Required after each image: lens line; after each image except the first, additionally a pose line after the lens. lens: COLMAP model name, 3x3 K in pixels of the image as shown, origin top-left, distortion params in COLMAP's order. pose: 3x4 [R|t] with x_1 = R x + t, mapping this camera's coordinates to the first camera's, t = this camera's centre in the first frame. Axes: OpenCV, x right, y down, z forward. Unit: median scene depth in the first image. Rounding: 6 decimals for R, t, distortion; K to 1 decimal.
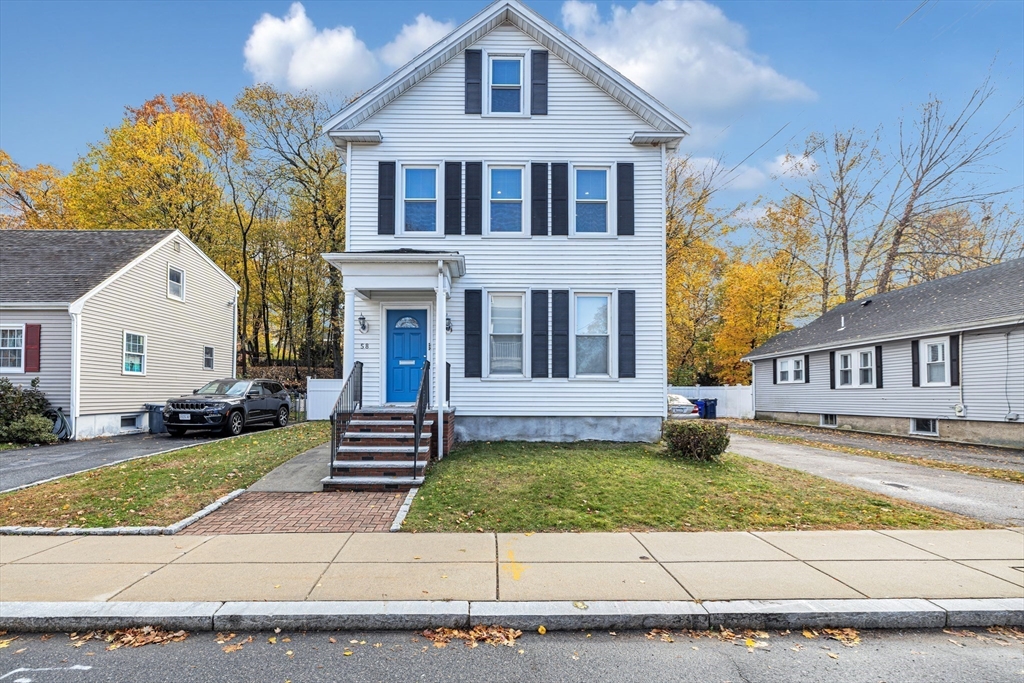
lens RADIAL K [[884.5, 0, 509.0], [0, 884.5, 360.4], [0, 0, 1]] dist [0.002305, -0.008054]
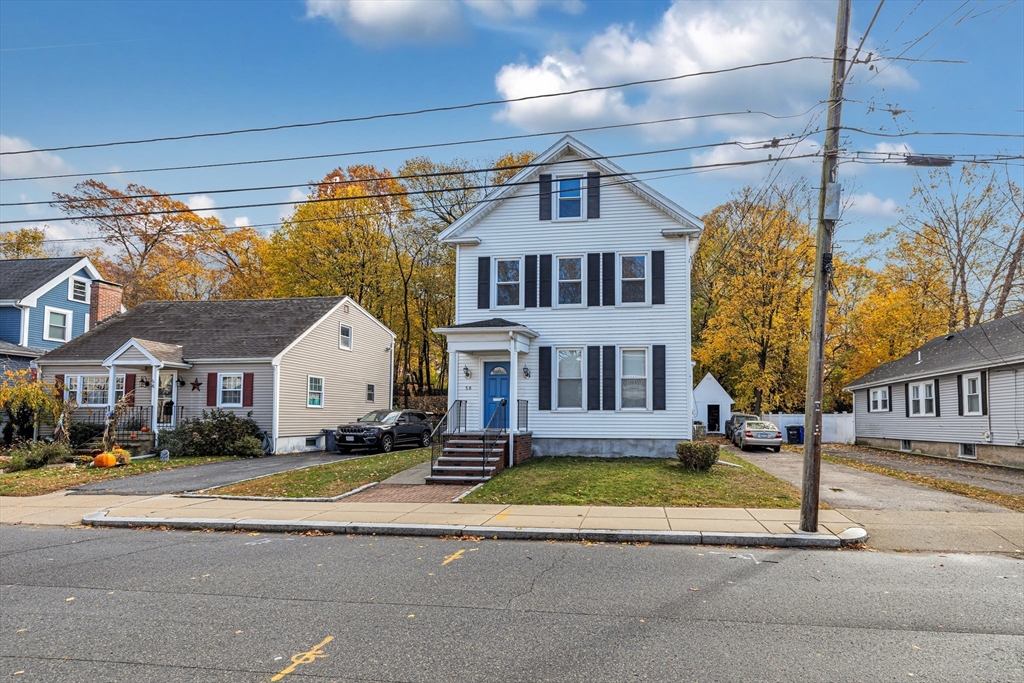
lens RADIAL K [[884.5, 0, 512.4], [0, 884.5, 342.6], [0, 0, 1]] dist [0.002305, -0.008054]
pose [[0.983093, -0.015338, -0.182464, 0.159318], [0.006306, 0.998730, -0.049978, -0.017137], [0.182998, 0.047982, 0.981942, -0.365199]]
